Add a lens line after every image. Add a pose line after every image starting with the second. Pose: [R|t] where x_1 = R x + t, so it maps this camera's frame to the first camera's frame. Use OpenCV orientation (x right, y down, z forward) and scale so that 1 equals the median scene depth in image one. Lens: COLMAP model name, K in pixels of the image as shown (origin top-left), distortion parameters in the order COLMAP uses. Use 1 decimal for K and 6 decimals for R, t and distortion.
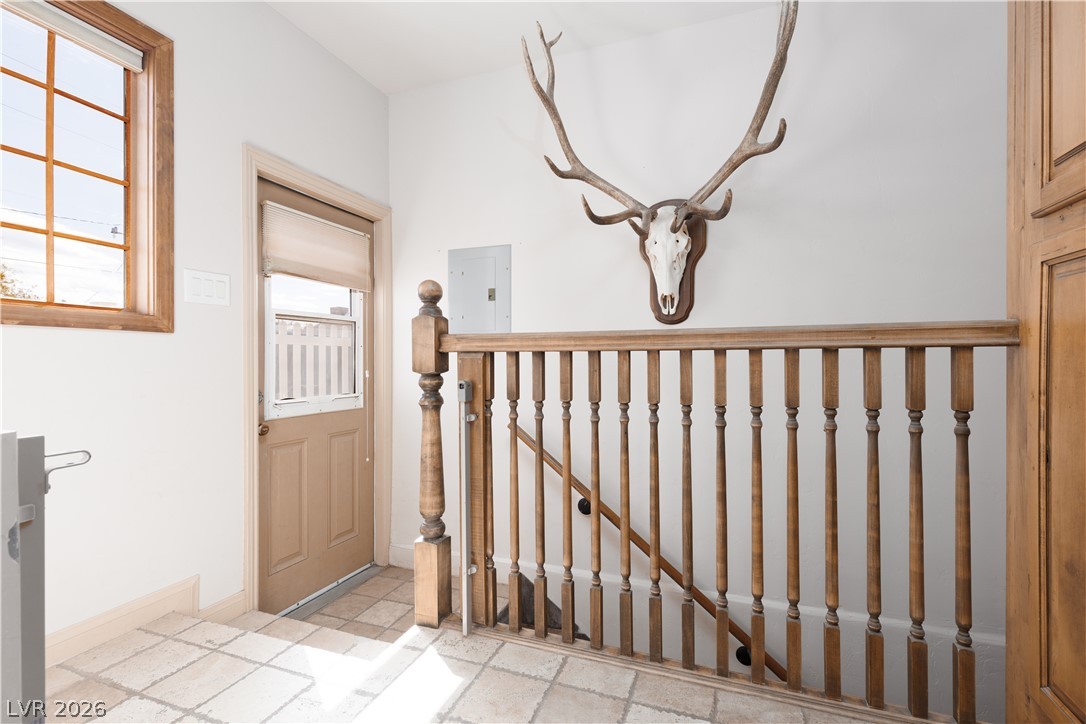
lens RADIAL K [[483.6, 0, 549.2], [0, 483.6, 361.1], [0, 0, 1]] dist [0.003020, 0.000247]
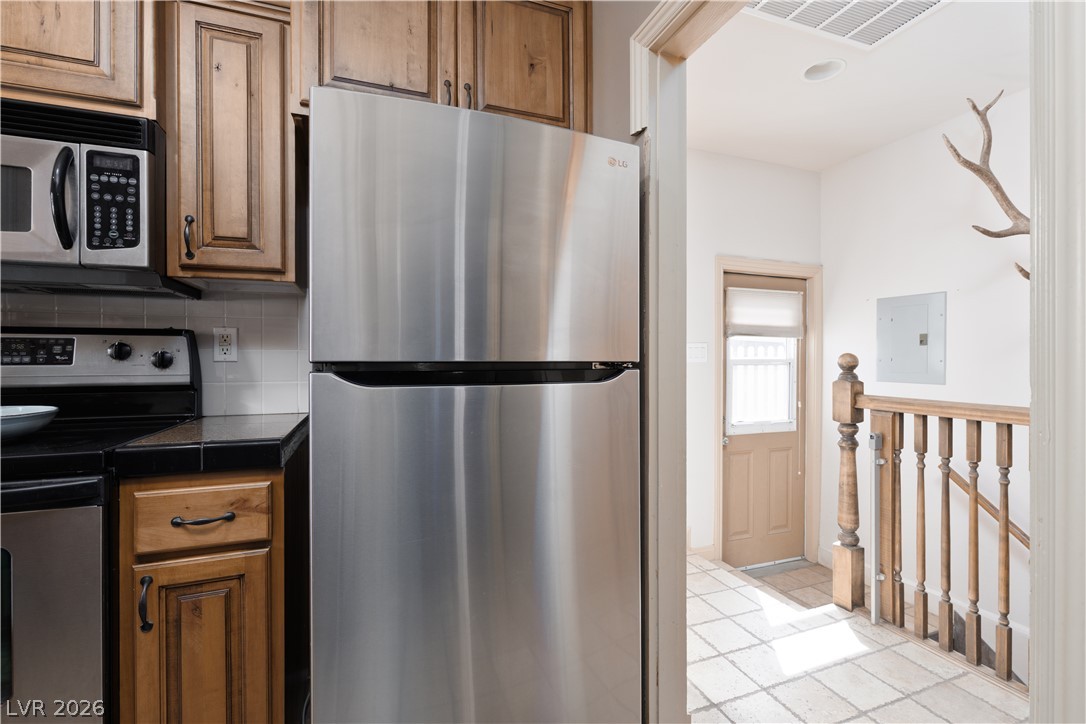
lens RADIAL K [[491.6, 0, 543.0], [0, 491.6, 362.0], [0, 0, 1]] dist [-0.002933, -0.000230]
pose [[0.661775, 0.012119, -0.749605, 0.215930], [-0.000769, 0.999880, 0.015487, -0.164667], [0.749702, -0.009673, 0.661704, -0.538051]]
